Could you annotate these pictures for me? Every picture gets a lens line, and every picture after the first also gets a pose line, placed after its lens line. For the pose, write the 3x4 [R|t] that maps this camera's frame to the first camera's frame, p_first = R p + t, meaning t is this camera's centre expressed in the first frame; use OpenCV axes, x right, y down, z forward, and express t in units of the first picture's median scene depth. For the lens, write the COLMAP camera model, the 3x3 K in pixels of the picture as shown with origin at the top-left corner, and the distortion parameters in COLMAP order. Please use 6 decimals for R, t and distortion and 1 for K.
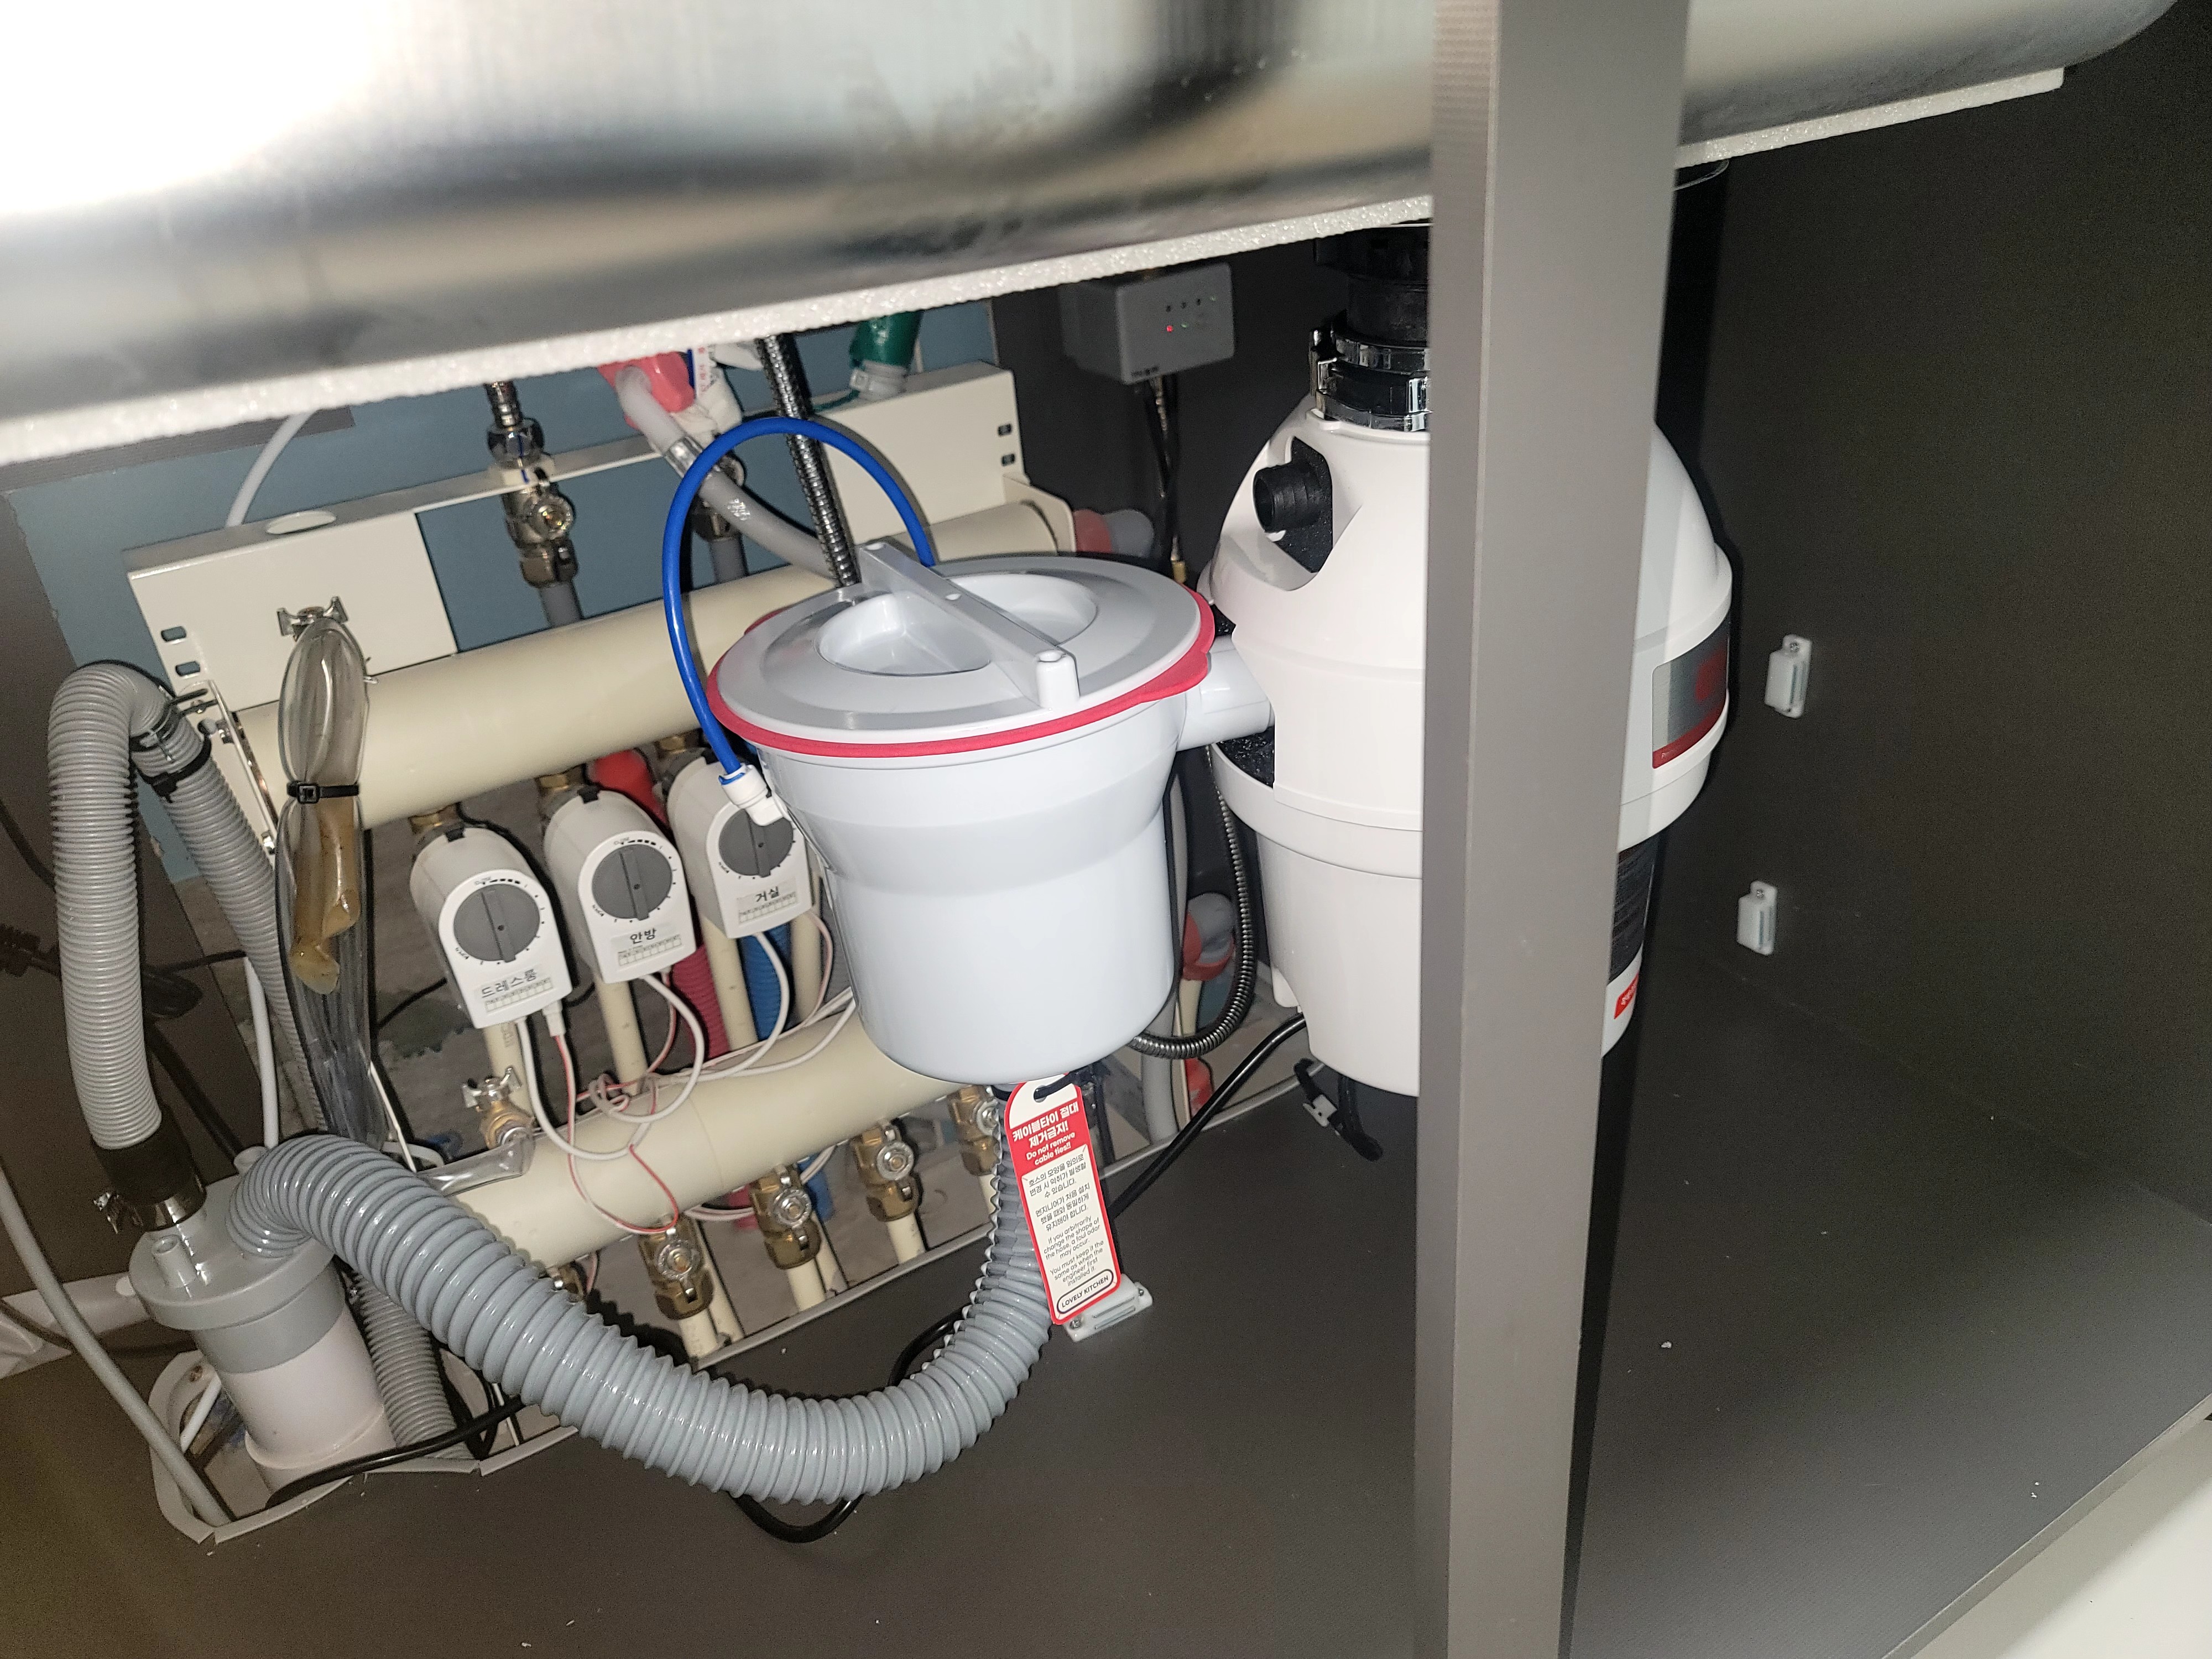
lens RADIAL K [[1630.3, 0, 1121.1], [0, 1630.3, 846.5], [0, 0, 1]] dist [0.038249, -0.023675]
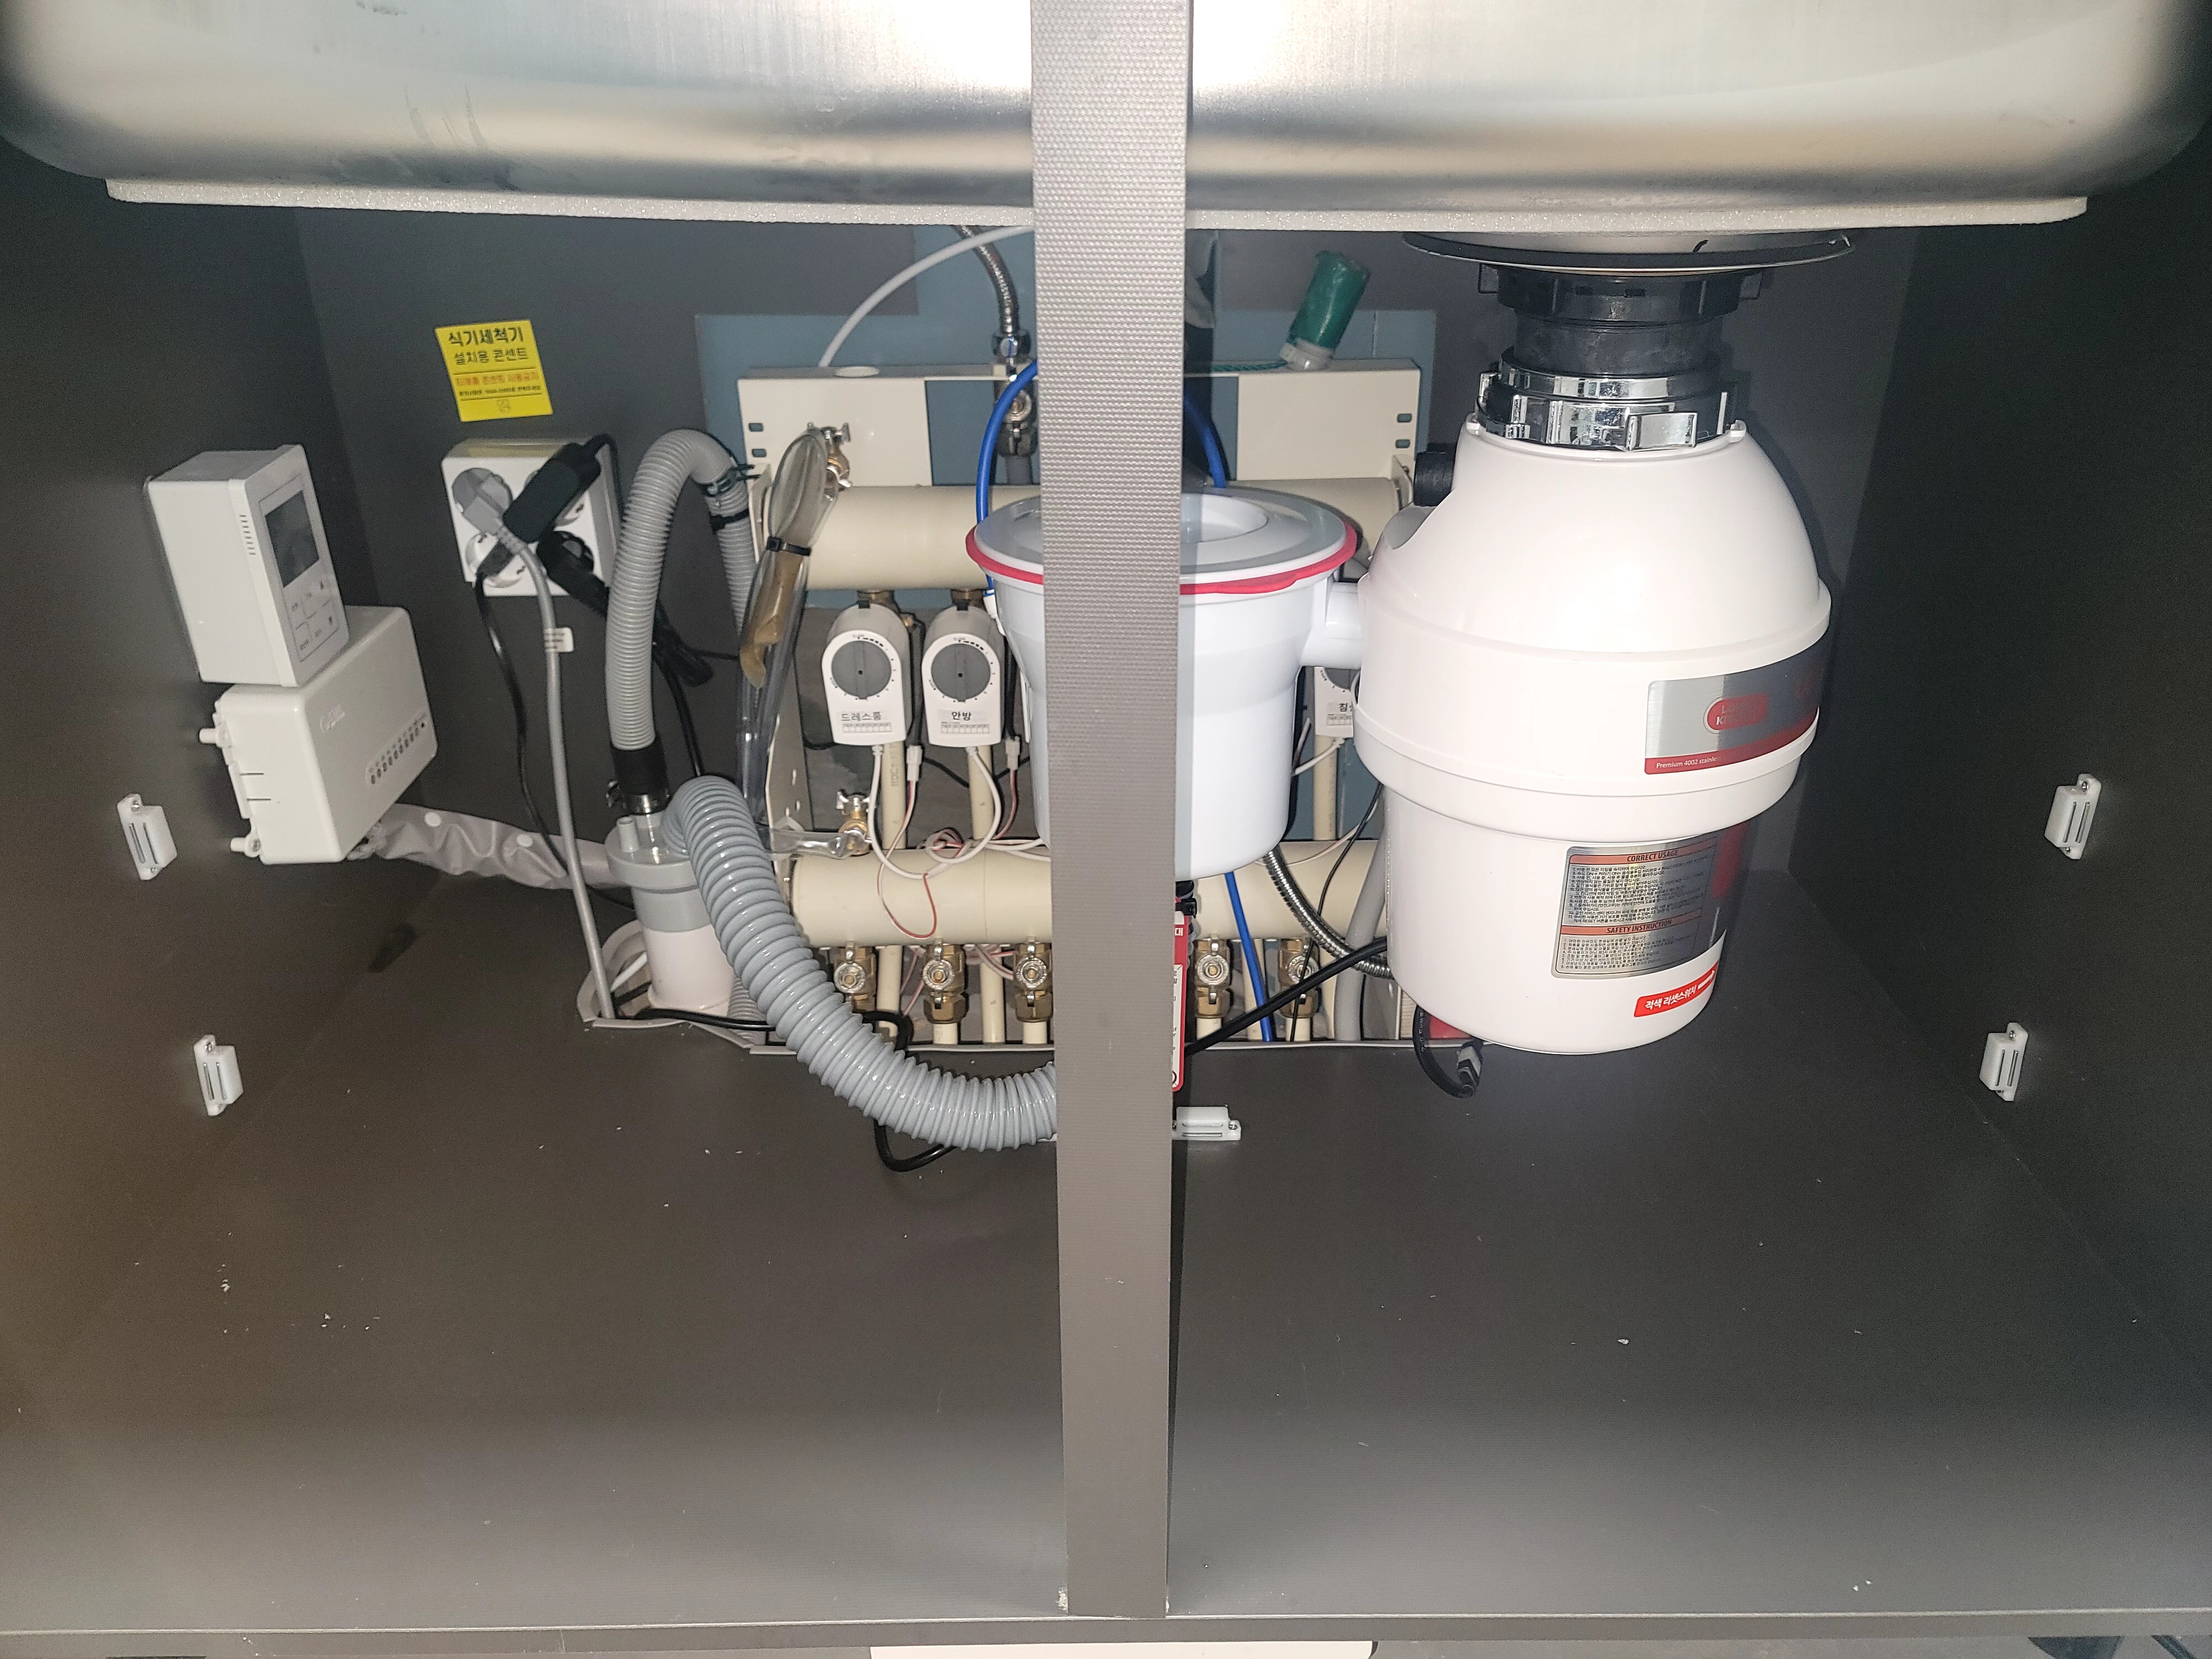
lens RADIAL K [[1630.3, 0, 1148.7], [0, 1630.3, 817.7], [0, 0, 1]] dist [0.038249, -0.023675]
pose [[0.856435, 0.294456, -0.424045, 0.438199], [-0.309904, 0.950164, 0.033884, 0.042649], [0.412890, 0.102394, 0.905007, -0.132902]]
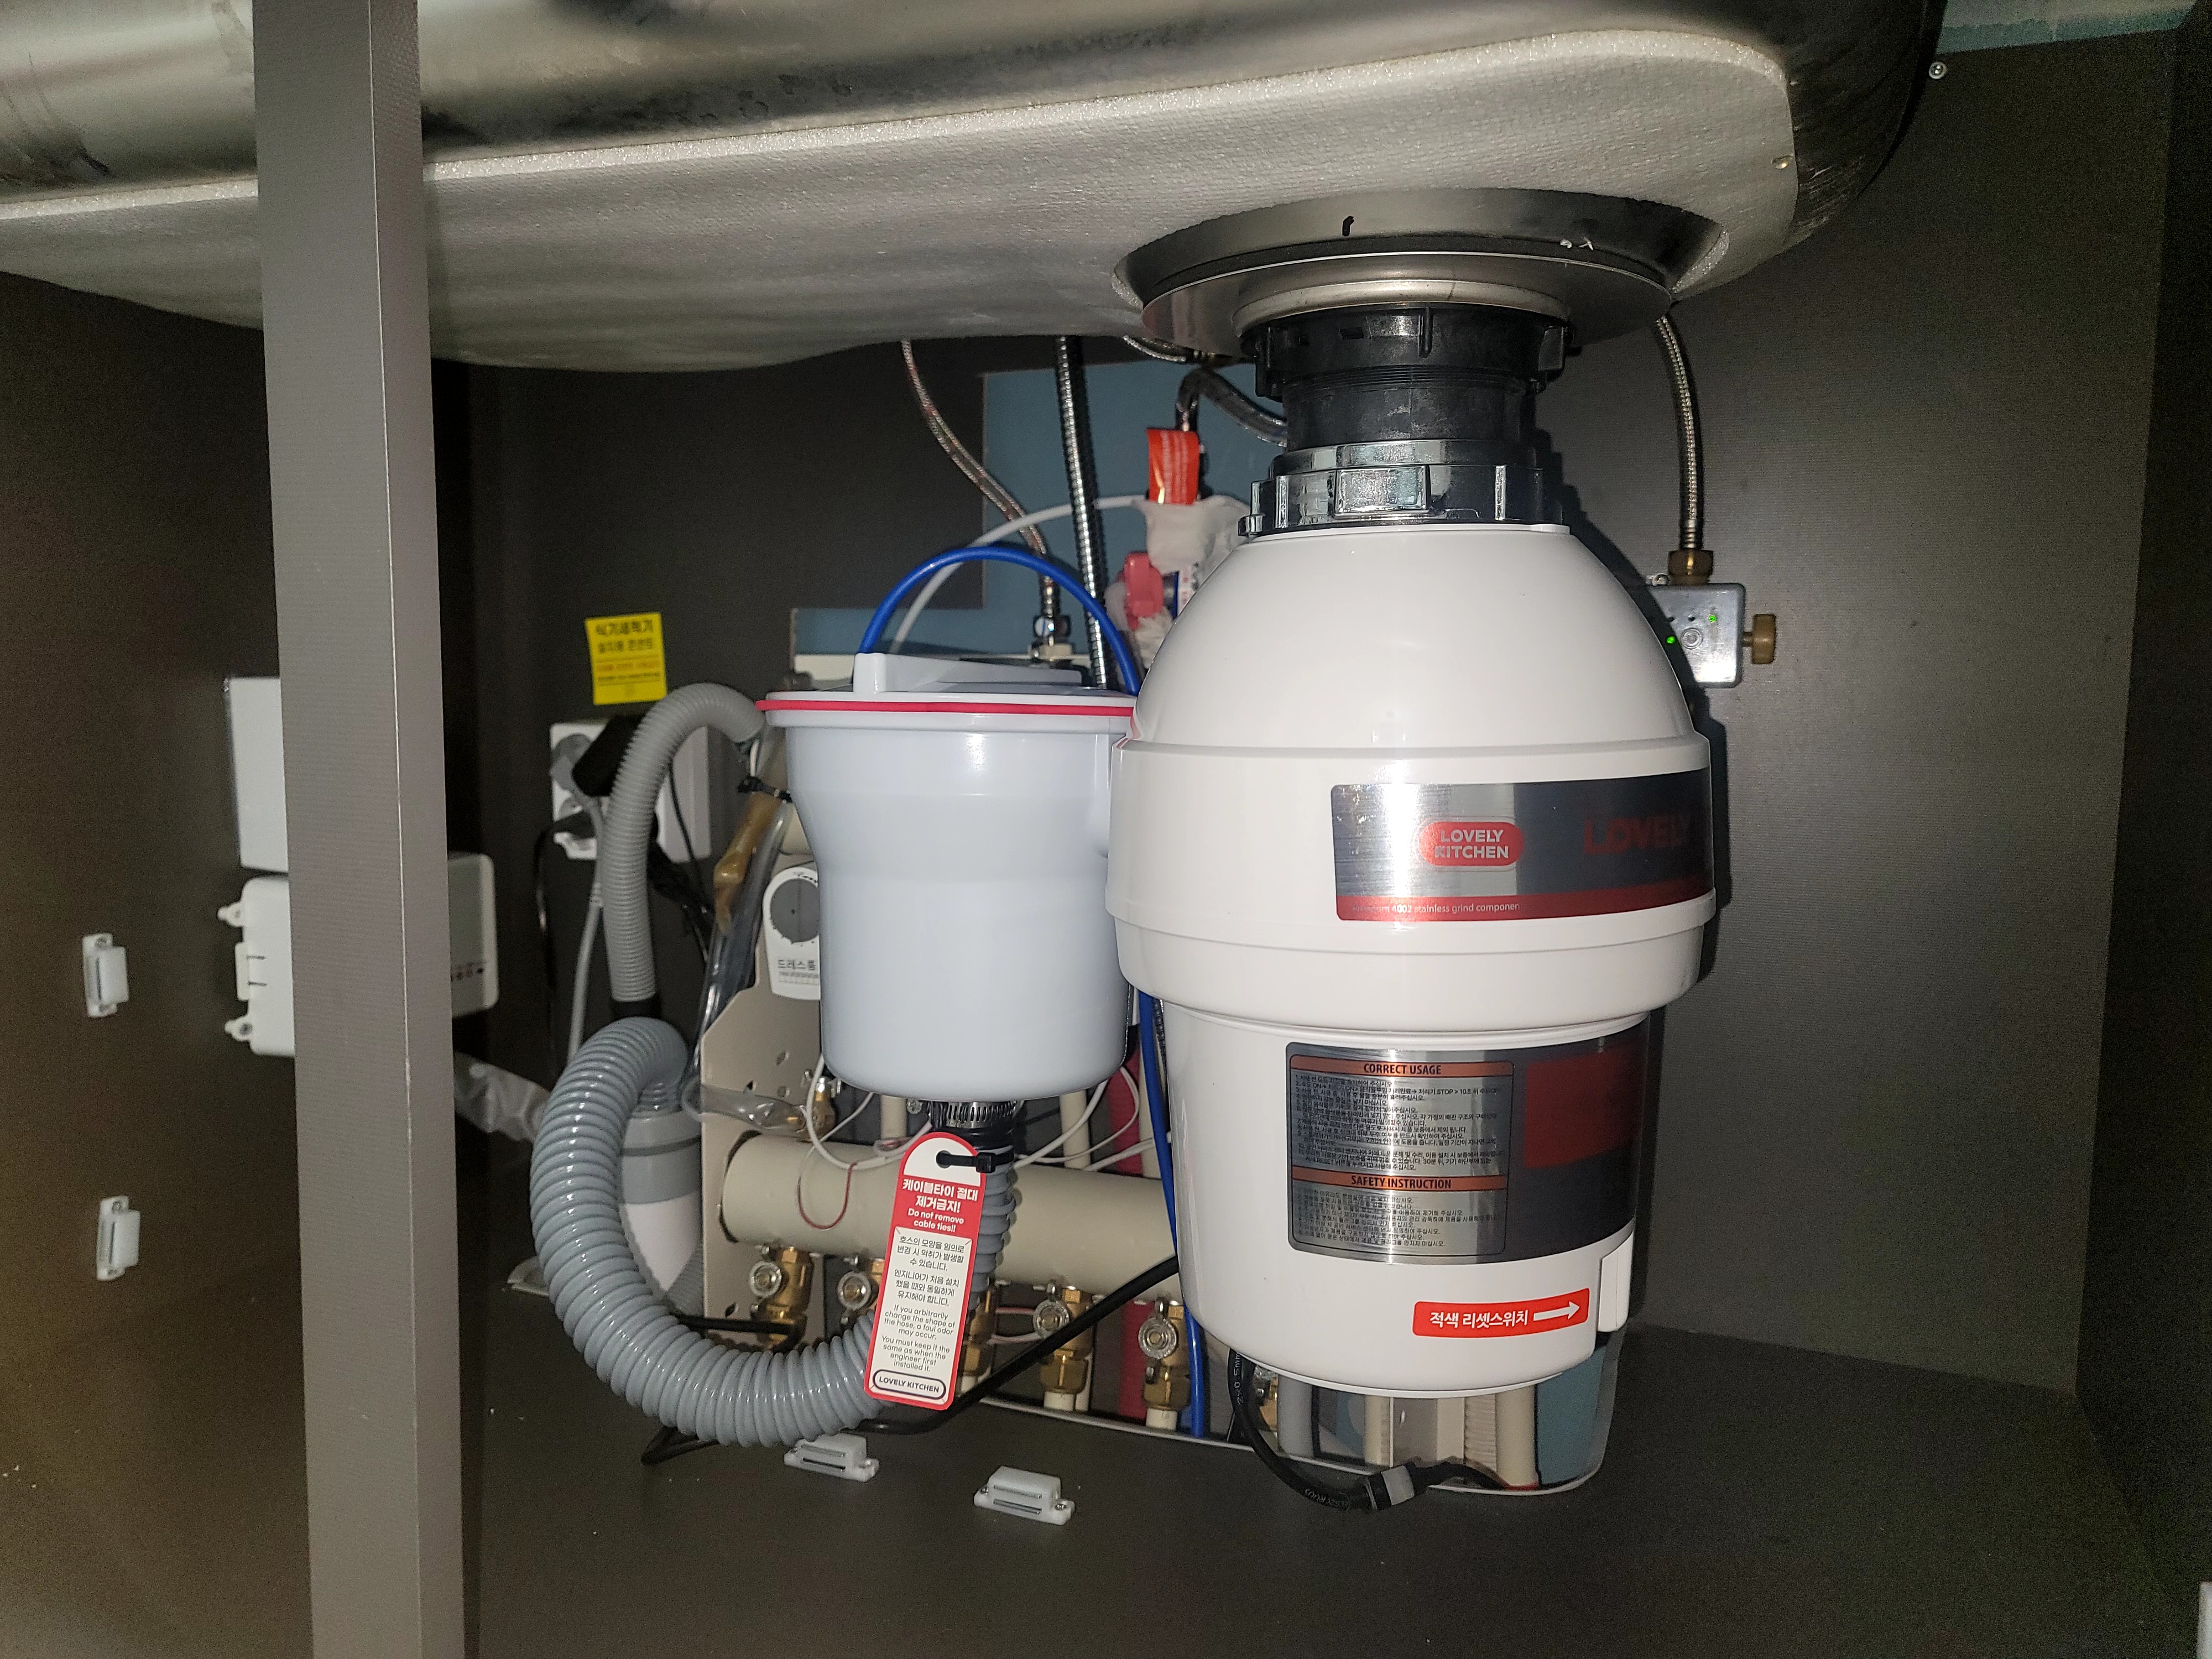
lens RADIAL K [[1630.3, 0, 1124.0], [0, 1630.3, 831.5], [0, 0, 1]] dist [0.038249, -0.023675]
pose [[0.607355, 0.166335, -0.776822, 0.749616], [-0.439971, 0.884608, -0.154575, 0.075222], [0.661472, 0.435661, 0.610454, 0.345048]]
